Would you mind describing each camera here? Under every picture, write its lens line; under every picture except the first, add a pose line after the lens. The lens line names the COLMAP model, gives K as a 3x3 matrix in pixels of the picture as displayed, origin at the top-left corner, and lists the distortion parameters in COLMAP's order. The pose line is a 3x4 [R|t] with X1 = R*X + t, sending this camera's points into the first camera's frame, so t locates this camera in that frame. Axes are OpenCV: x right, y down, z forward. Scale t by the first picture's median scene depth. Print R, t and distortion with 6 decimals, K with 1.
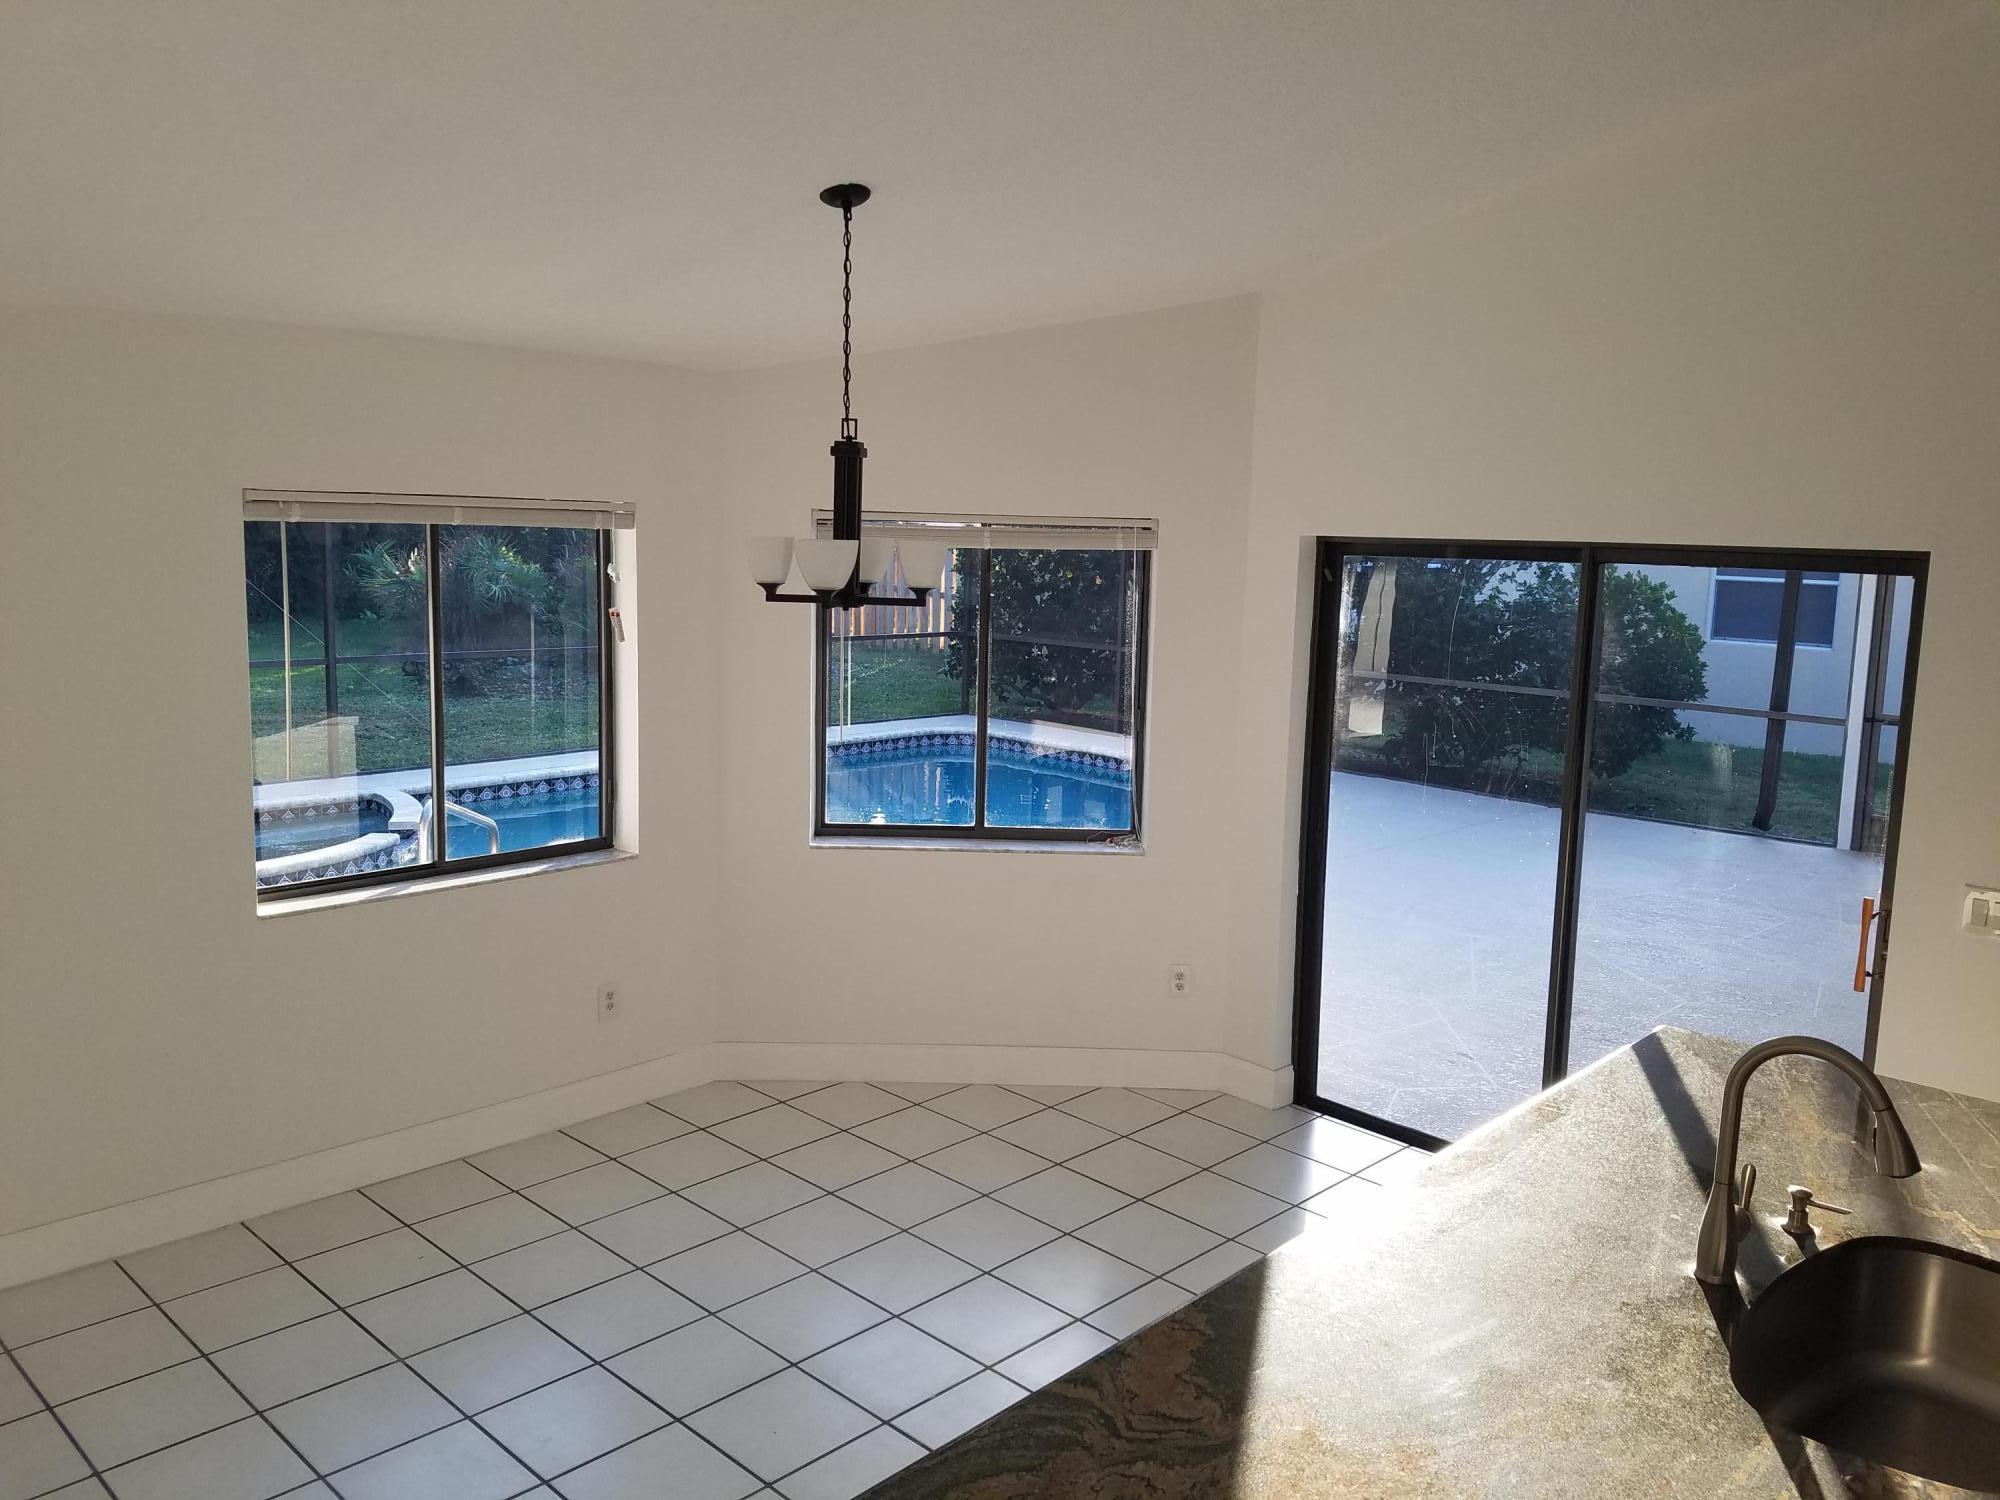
lens RADIAL K [[1572.1, 0, 983.2], [0, 1572.1, 758.3], [0, 0, 1]] dist [0.128201, -0.176090]
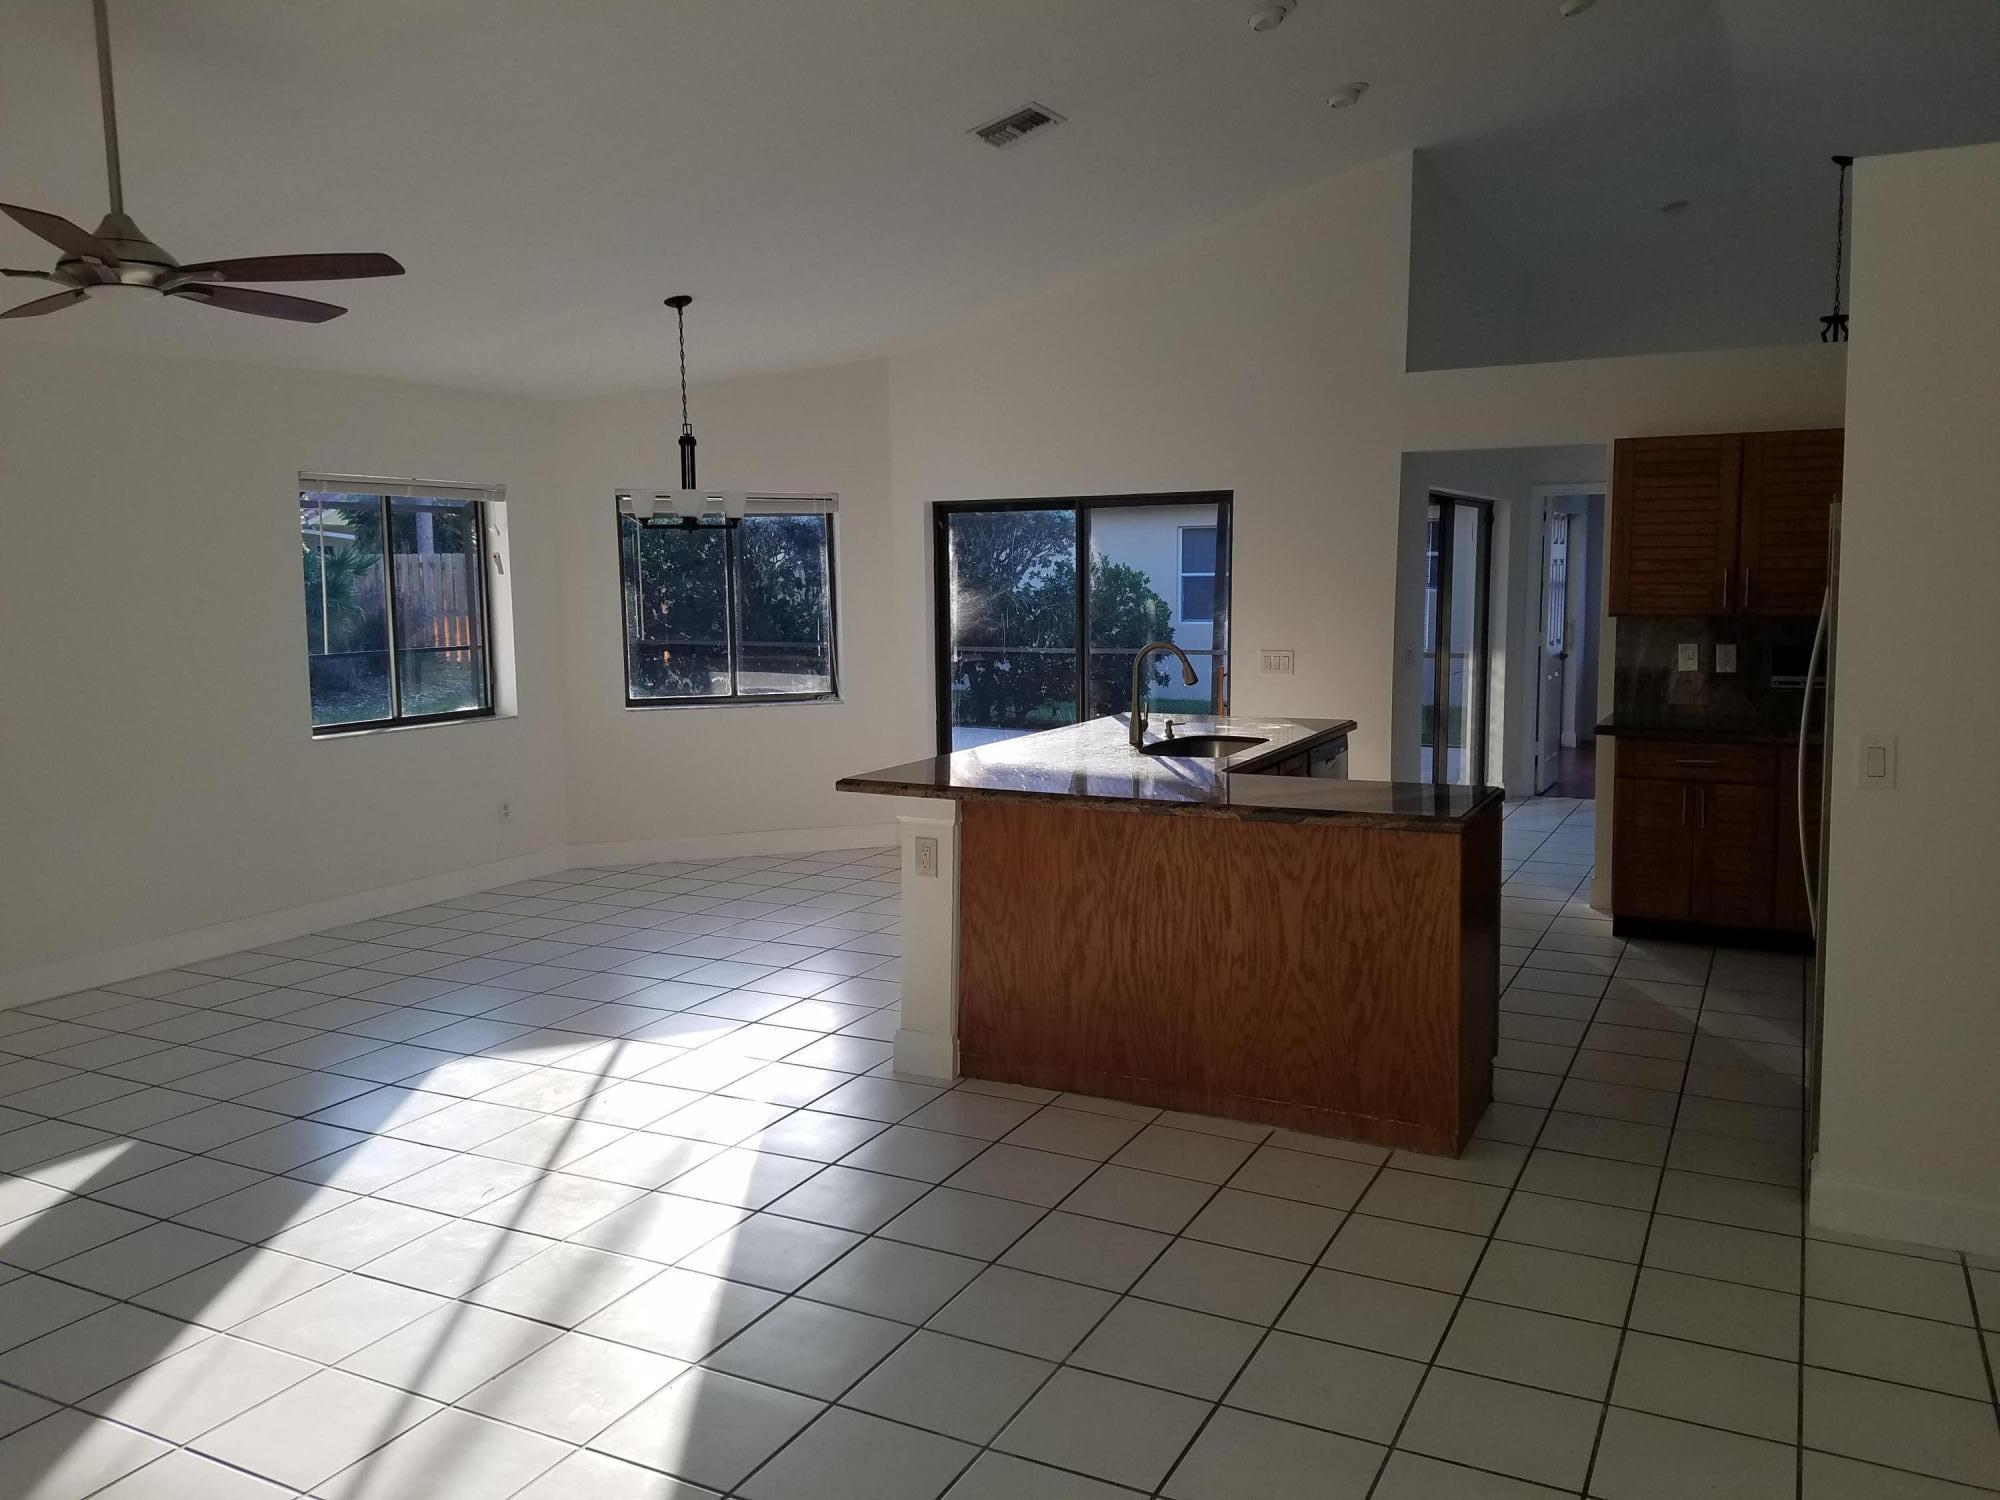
lens RADIAL K [[1572.1, 0, 1005.5], [0, 1572.1, 758.3], [0, 0, 1]] dist [0.128201, -0.176090]
pose [[0.954179, -0.064521, 0.292197, -0.220109], [0.074753, 0.996914, -0.023978, 0.174967], [-0.289748, 0.044721, 0.956057, -0.604565]]
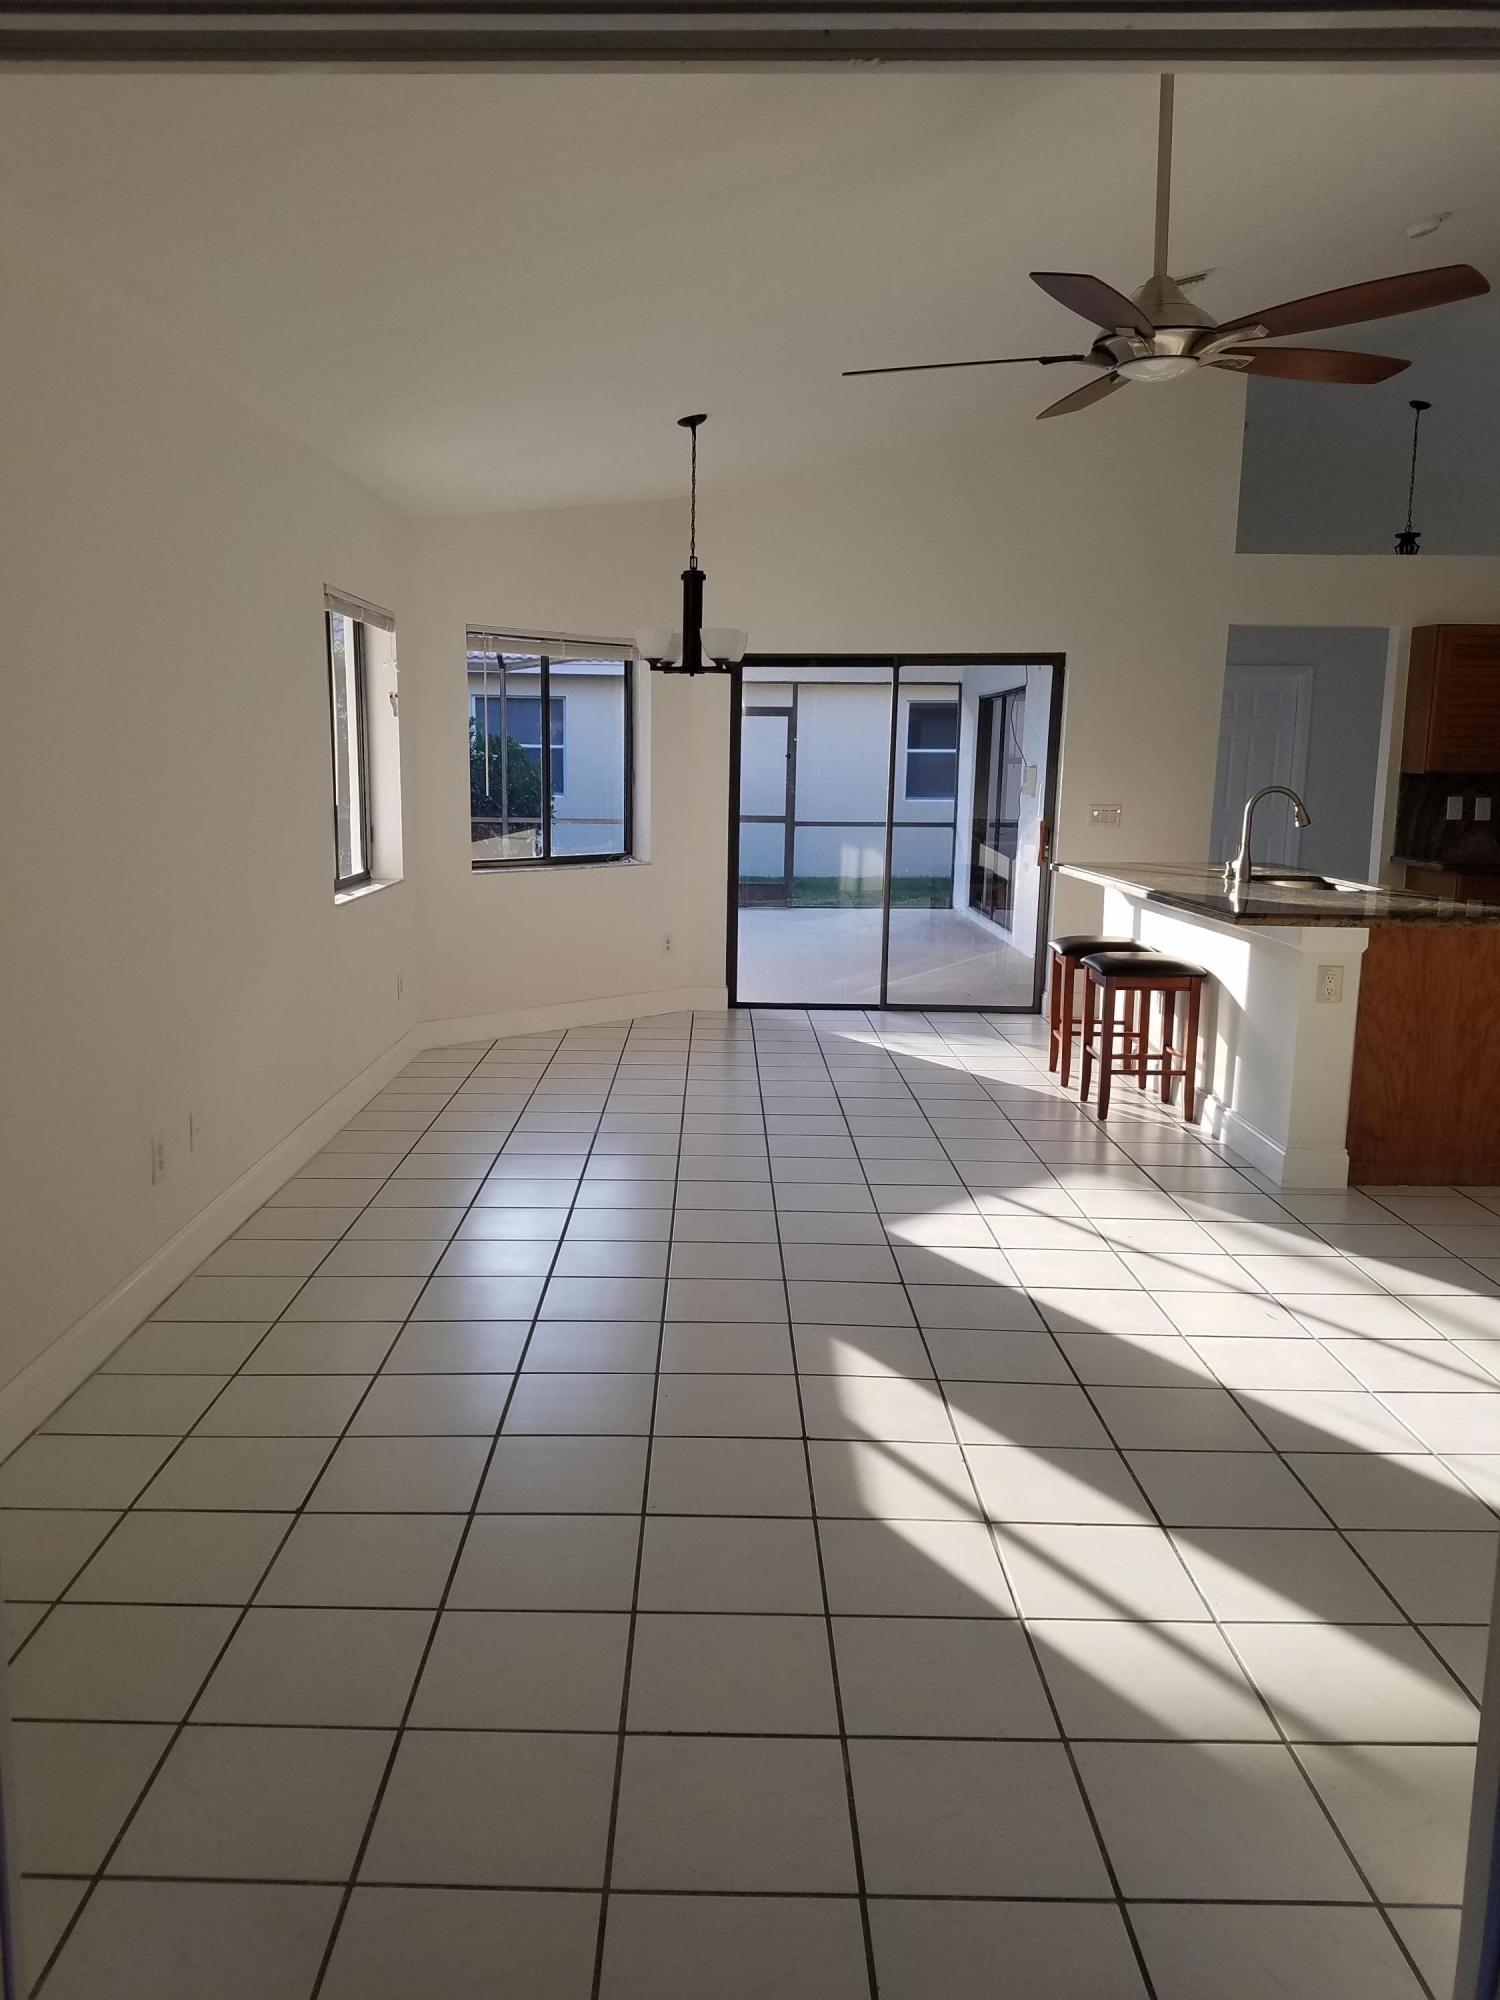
lens RADIAL K [[1572.1, 0, 678.2], [0, 1572.1, 1021.1], [0, 0, 1]] dist [0.128201, -0.176090]
pose [[0.719637, -0.129391, 0.682187, -0.989562], [0.111054, 0.991284, 0.070868, 0.113159], [-0.685412, 0.024760, 0.727735, -0.142485]]
